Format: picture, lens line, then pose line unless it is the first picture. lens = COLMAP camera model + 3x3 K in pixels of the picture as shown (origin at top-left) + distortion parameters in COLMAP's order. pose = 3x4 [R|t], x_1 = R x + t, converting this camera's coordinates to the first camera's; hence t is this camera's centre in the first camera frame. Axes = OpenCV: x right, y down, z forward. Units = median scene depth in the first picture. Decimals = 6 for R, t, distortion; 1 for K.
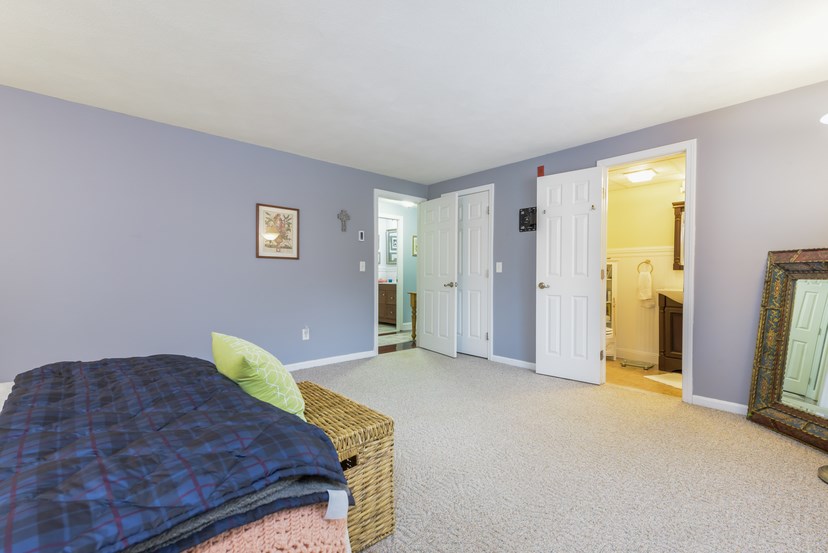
lens RADIAL K [[360.7, 0, 412.6], [0, 360.7, 278.2], [0, 0, 1]] dist [0.014428, -0.001934]
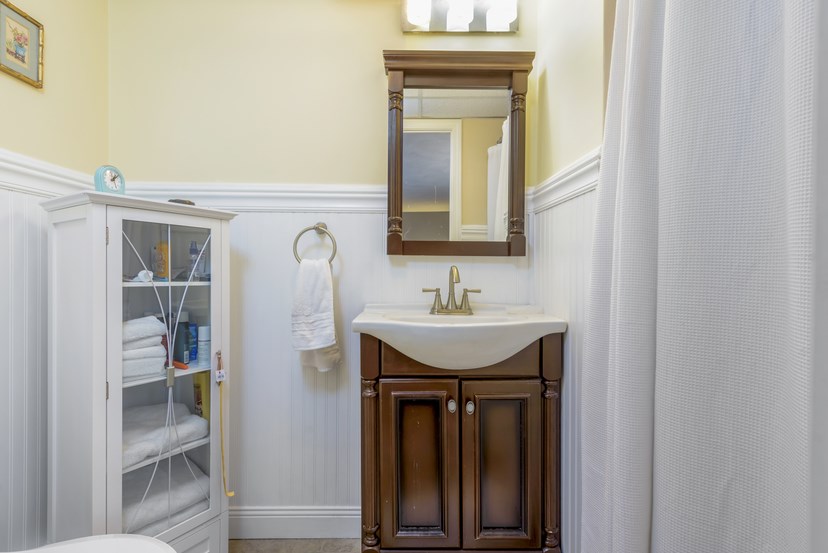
lens RADIAL K [[395.5, 0, 414.0], [0, 395.5, 275.7], [0, 0, 1]] dist [-0.000704, -0.000169]
pose [[0.645769, -0.001534, 0.763531, 0.438658], [-0.003224, 0.999984, 0.004736, -0.004108], [-0.763526, -0.005520, 0.645754, 0.721024]]
